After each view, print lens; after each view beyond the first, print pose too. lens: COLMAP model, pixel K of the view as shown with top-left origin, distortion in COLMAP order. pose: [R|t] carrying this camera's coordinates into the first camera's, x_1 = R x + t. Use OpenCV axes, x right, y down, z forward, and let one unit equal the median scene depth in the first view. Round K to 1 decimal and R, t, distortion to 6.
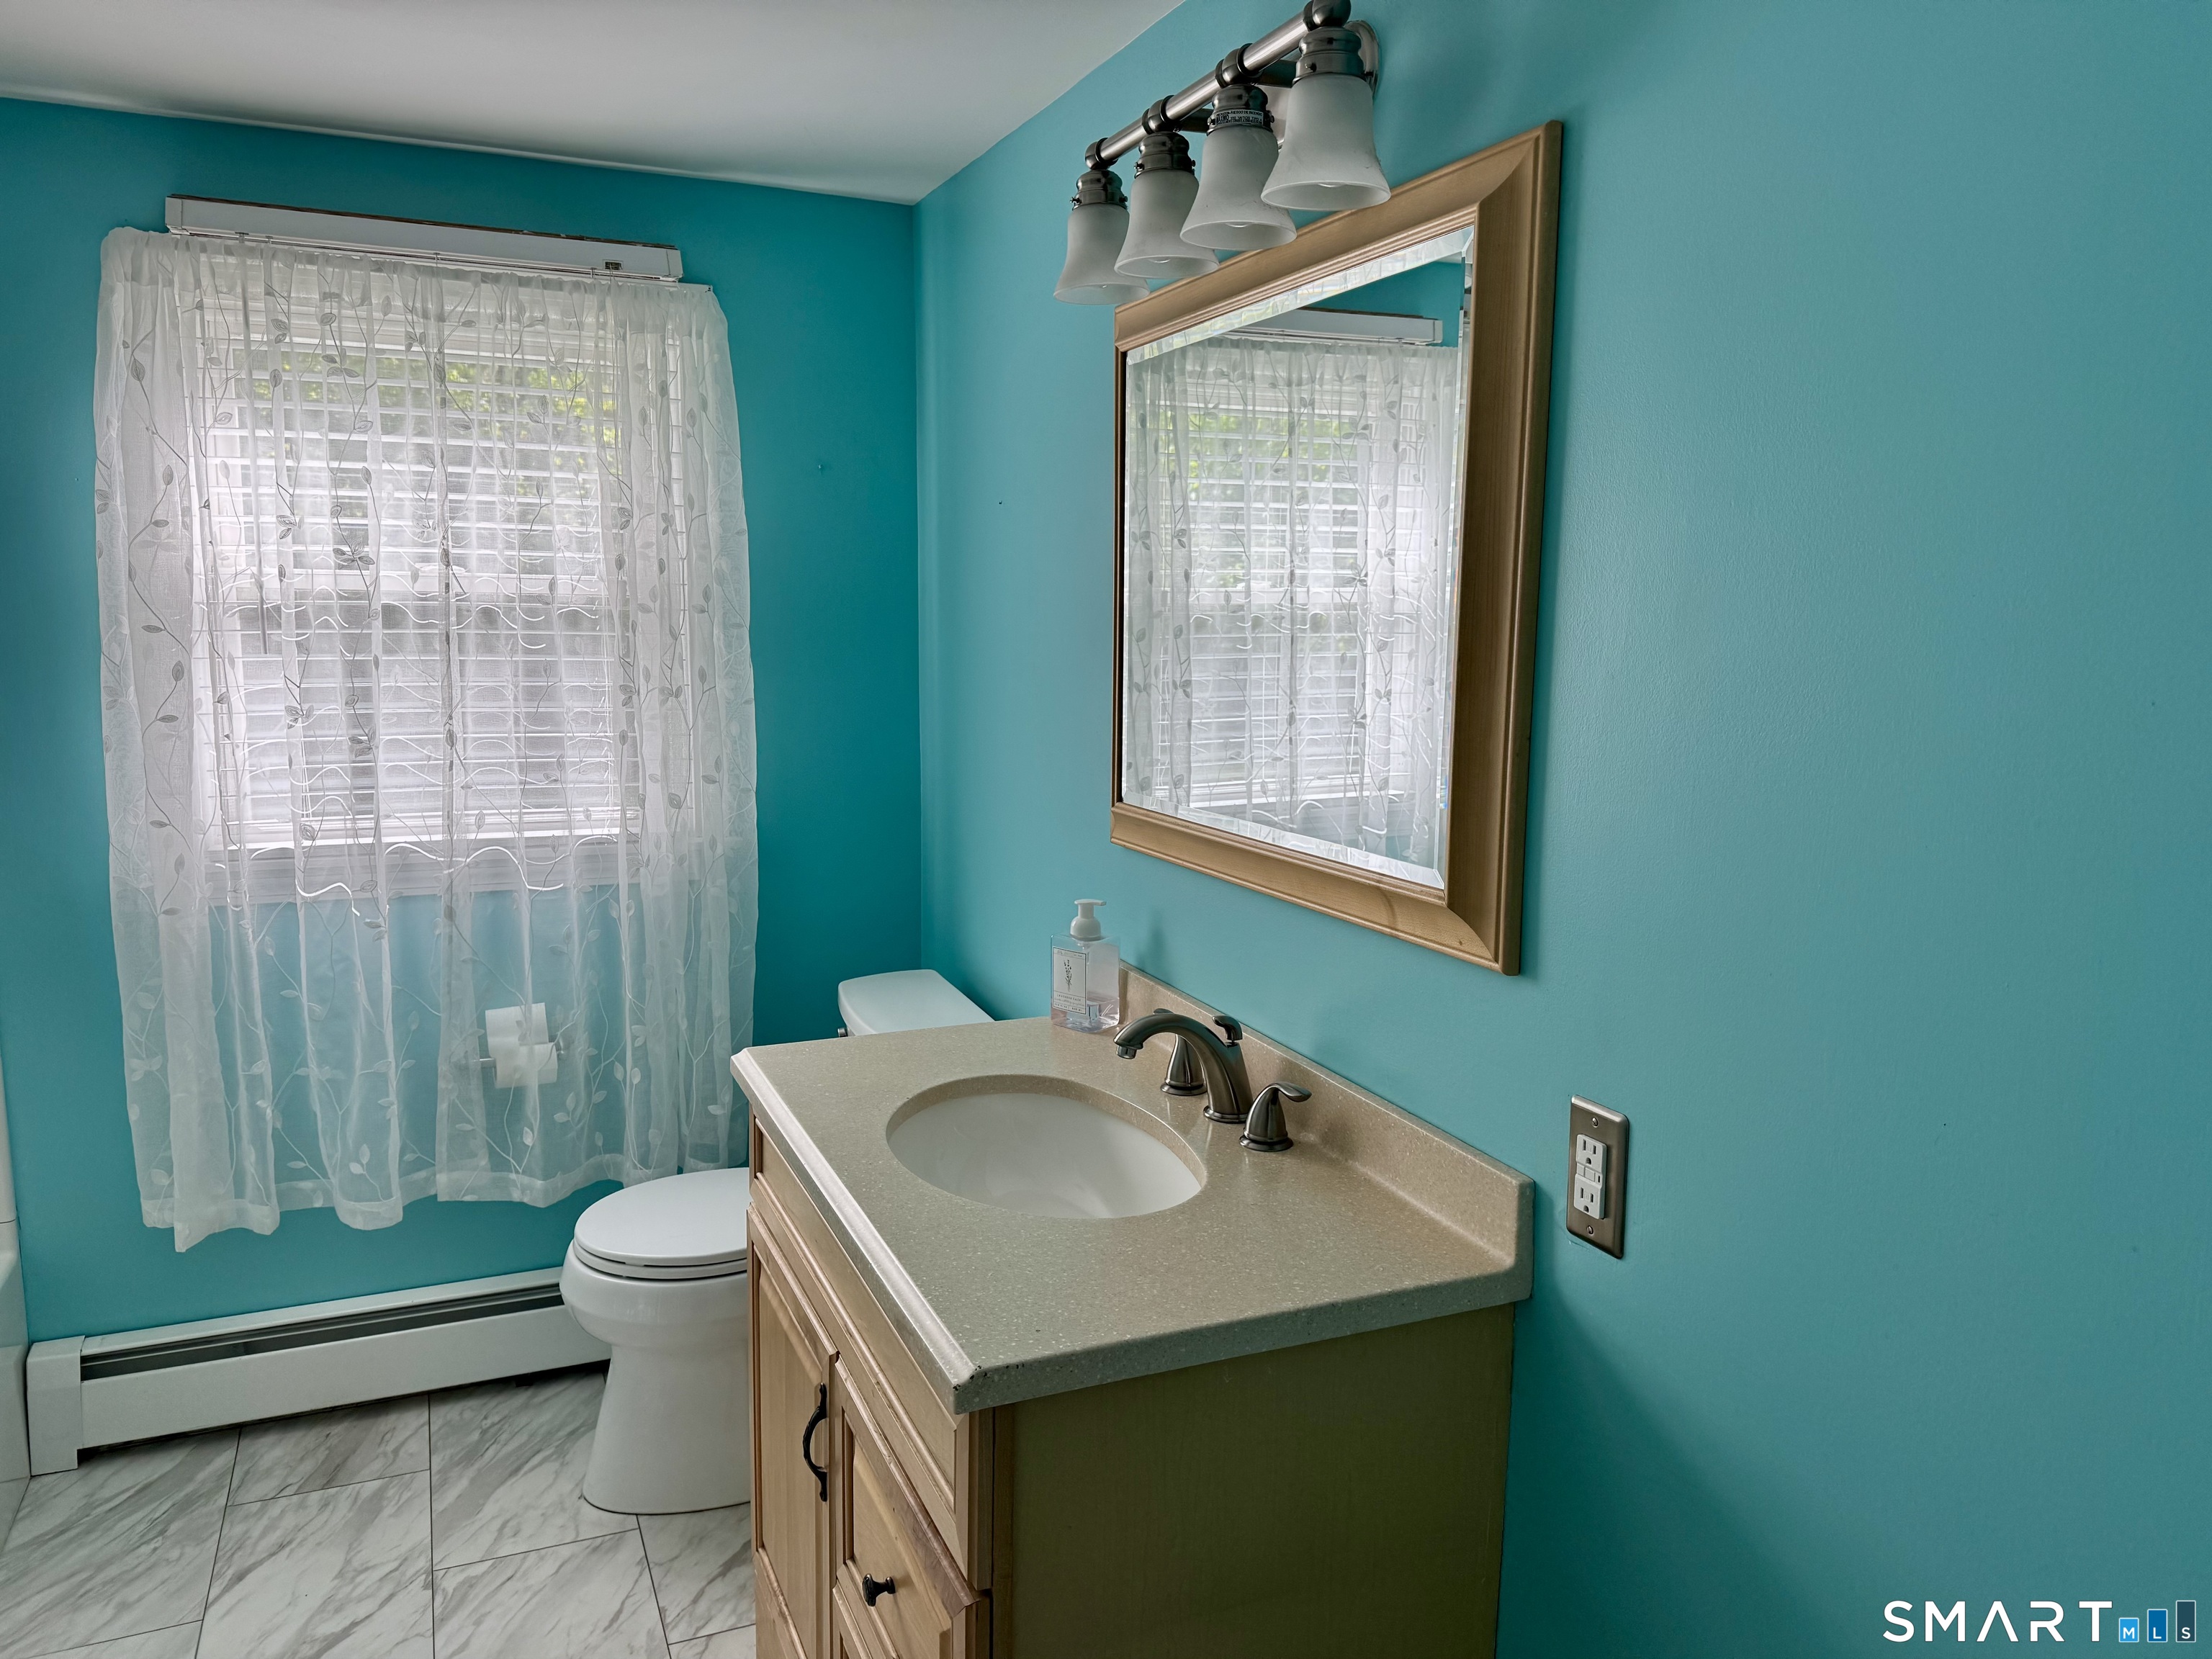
lens RADIAL K [[1553.3, 0, 1111.4], [0, 1553.3, 832.5], [0, 0, 1]] dist [0.079442, -0.094393]
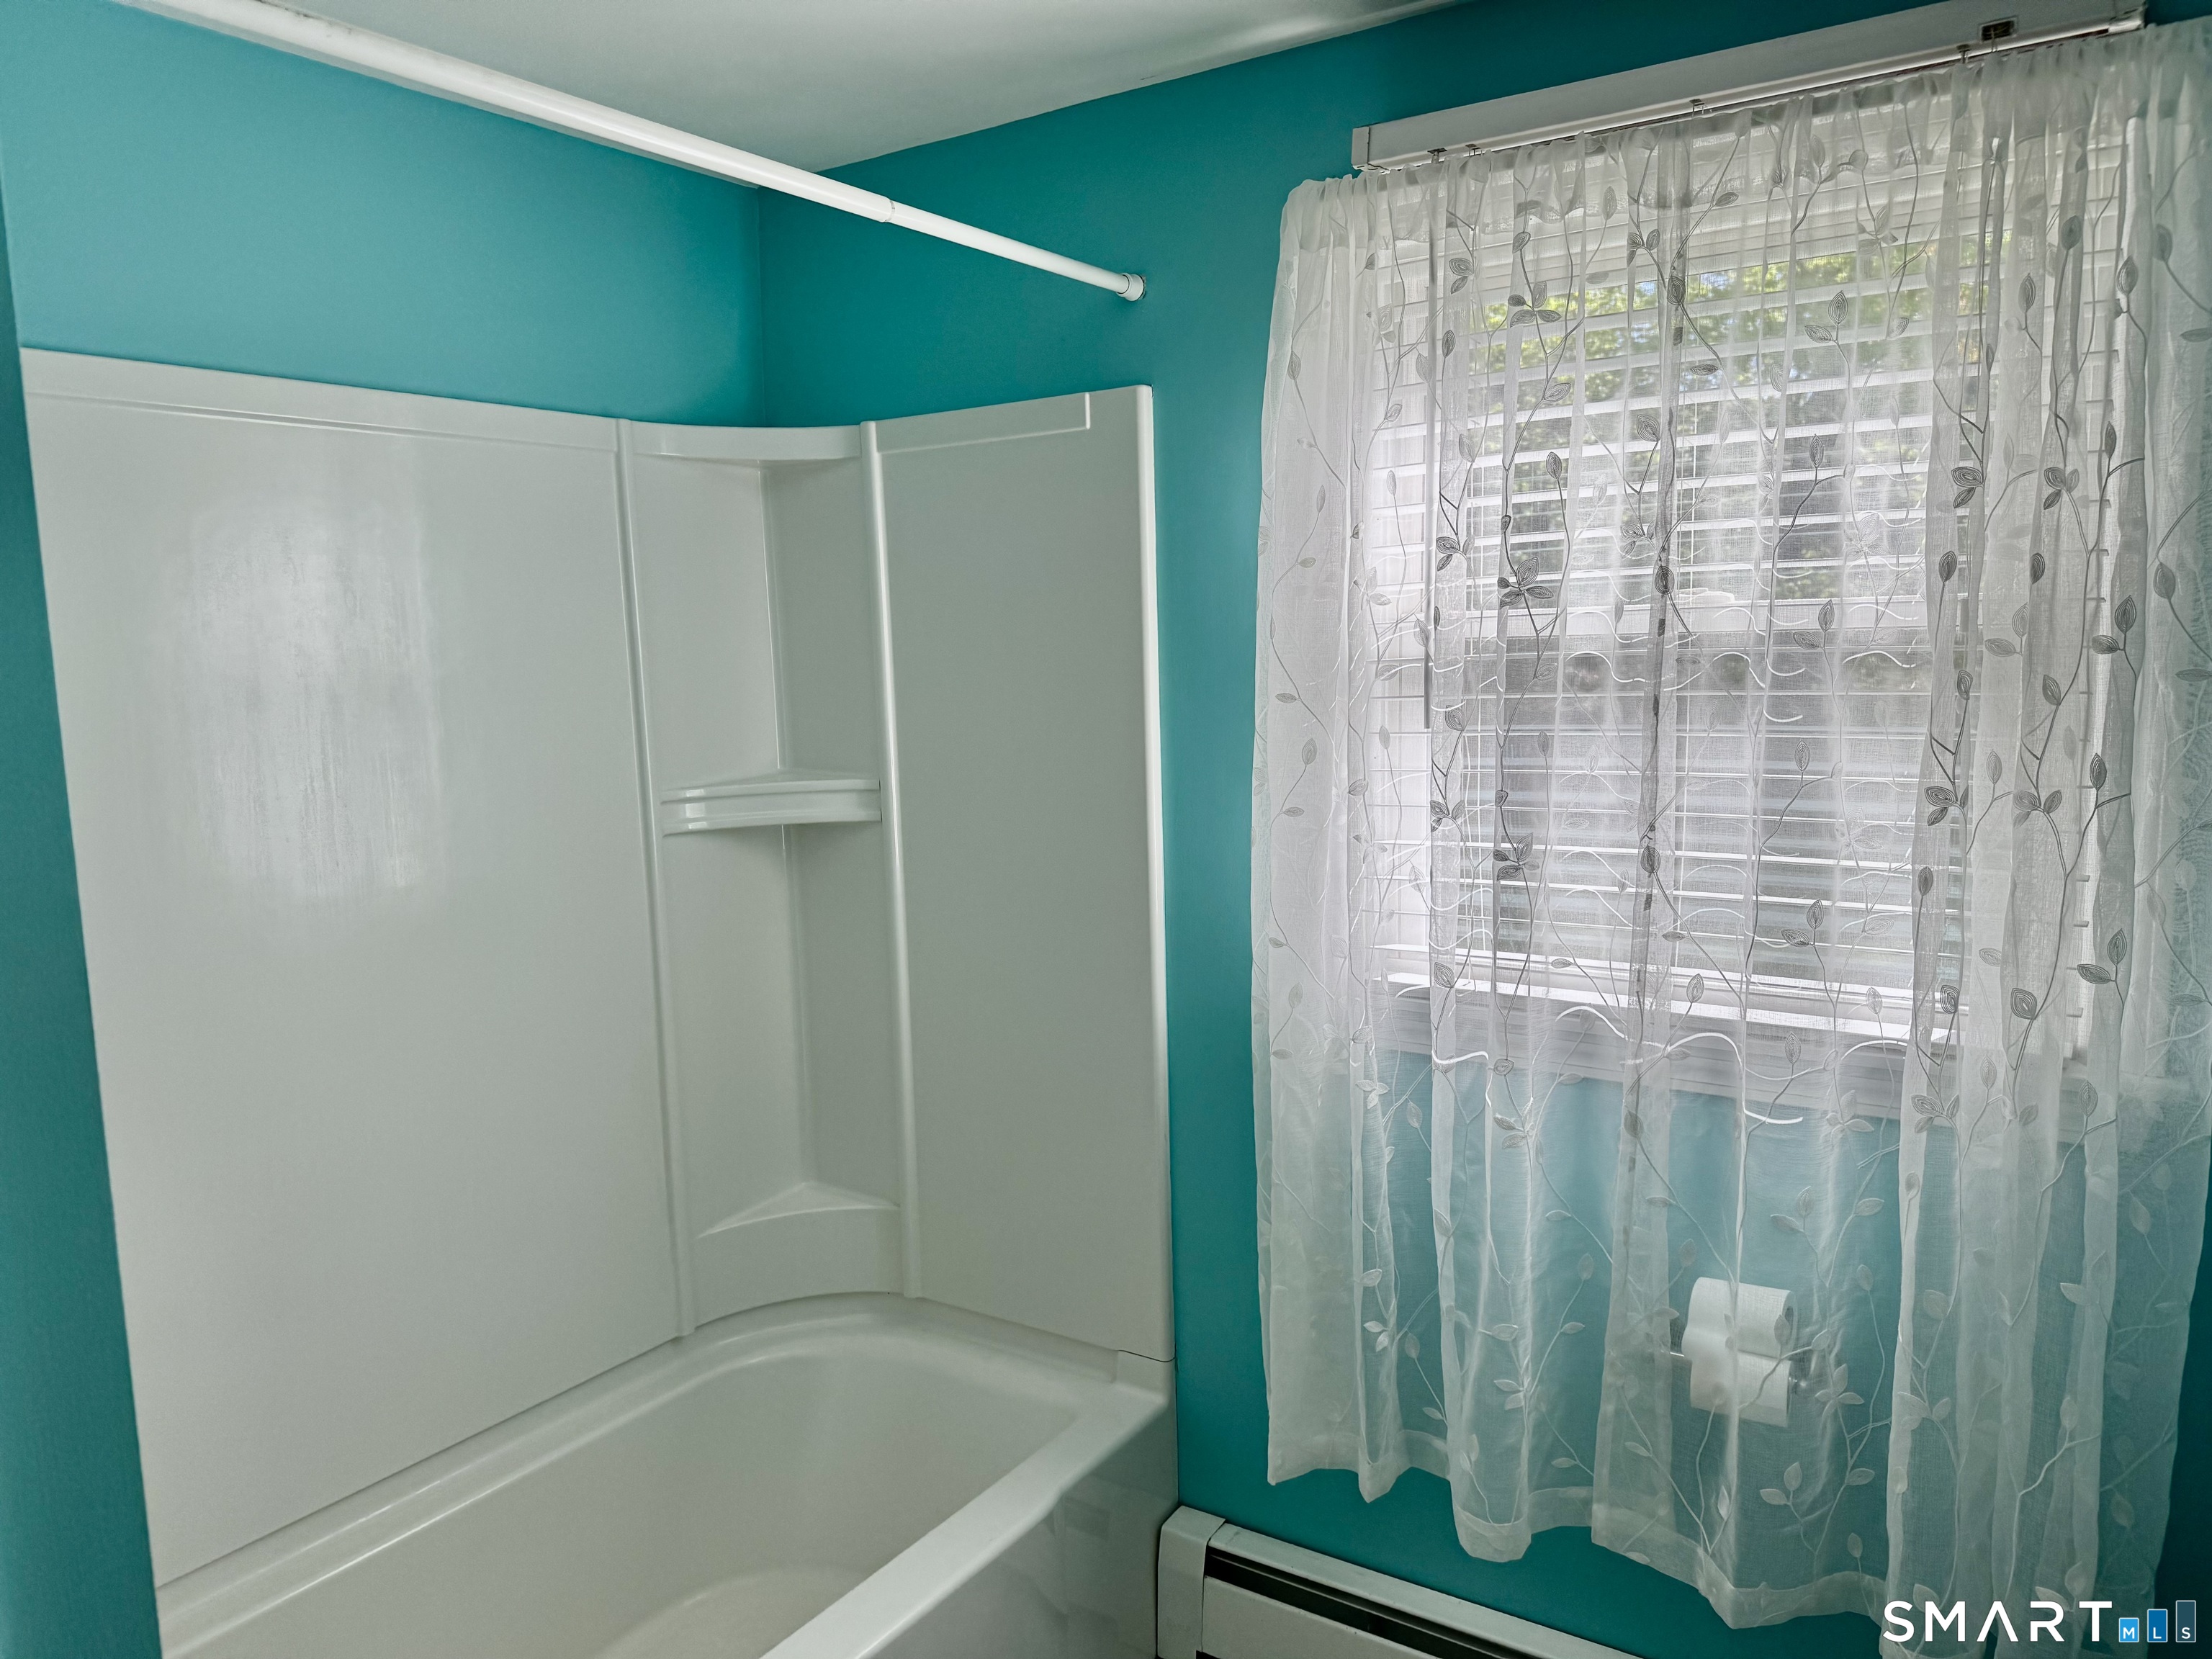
lens RADIAL K [[1553.3, 0, 1119.6], [0, 1553.3, 843.2], [0, 0, 1]] dist [0.079442, -0.094393]
pose [[0.545107, 0.078005, -0.834729, -0.001173], [-0.091057, 0.995281, 0.033545, -0.067913], [0.833407, 0.057722, 0.549638, 0.459389]]
